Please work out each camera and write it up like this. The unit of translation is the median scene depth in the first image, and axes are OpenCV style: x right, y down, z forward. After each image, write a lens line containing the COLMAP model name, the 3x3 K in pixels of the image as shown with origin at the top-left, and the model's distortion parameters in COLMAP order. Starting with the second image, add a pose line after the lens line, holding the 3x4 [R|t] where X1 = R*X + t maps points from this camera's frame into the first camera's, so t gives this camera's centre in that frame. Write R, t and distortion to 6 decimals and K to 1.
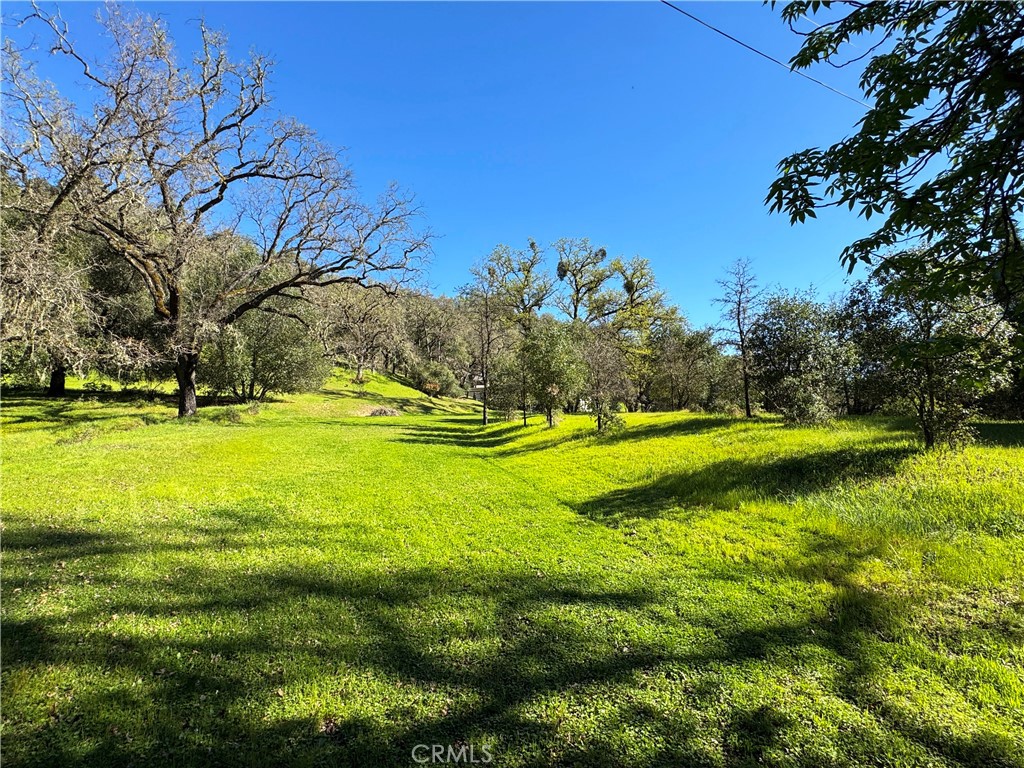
lens RADIAL K [[504.1, 0, 513.4], [0, 504.1, 382.5], [0, 0, 1]] dist [0.001120, 0.000450]
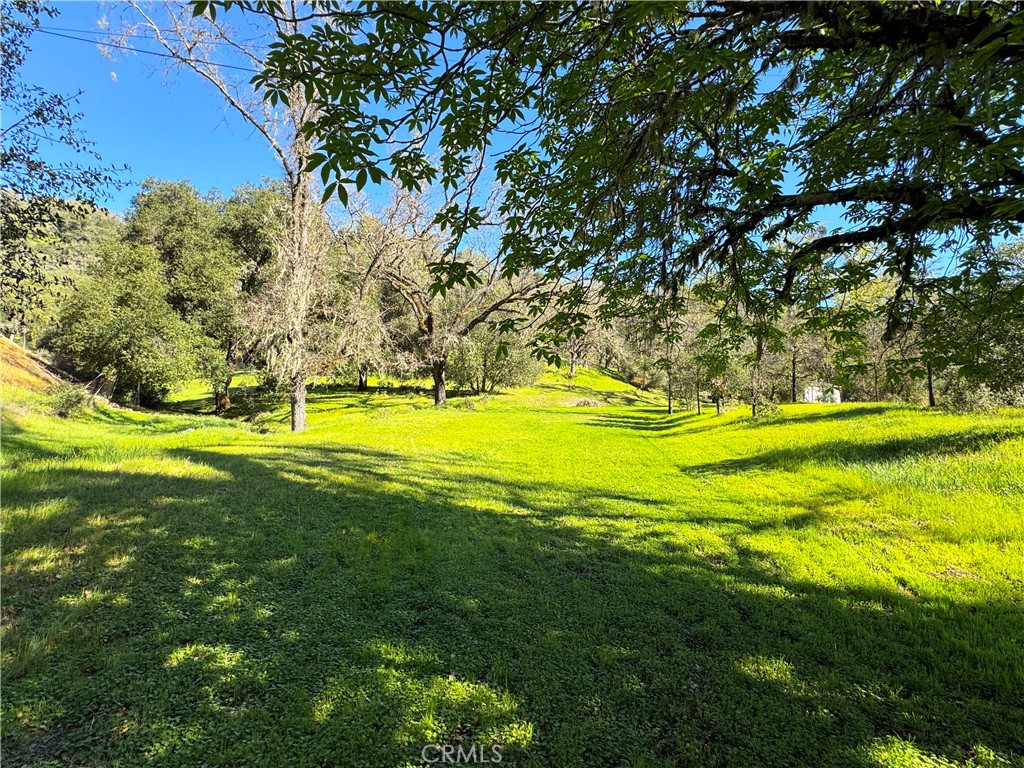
lens RADIAL K [[504.1, 0, 511.6], [0, 504.1, 384.3], [0, 0, 1]] dist [0.001120, 0.000450]
pose [[0.906206, -0.012561, -0.422650, 0.093036], [0.019163, 0.999752, 0.011377, 0.000092], [0.422402, -0.018410, 0.906222, -0.134732]]
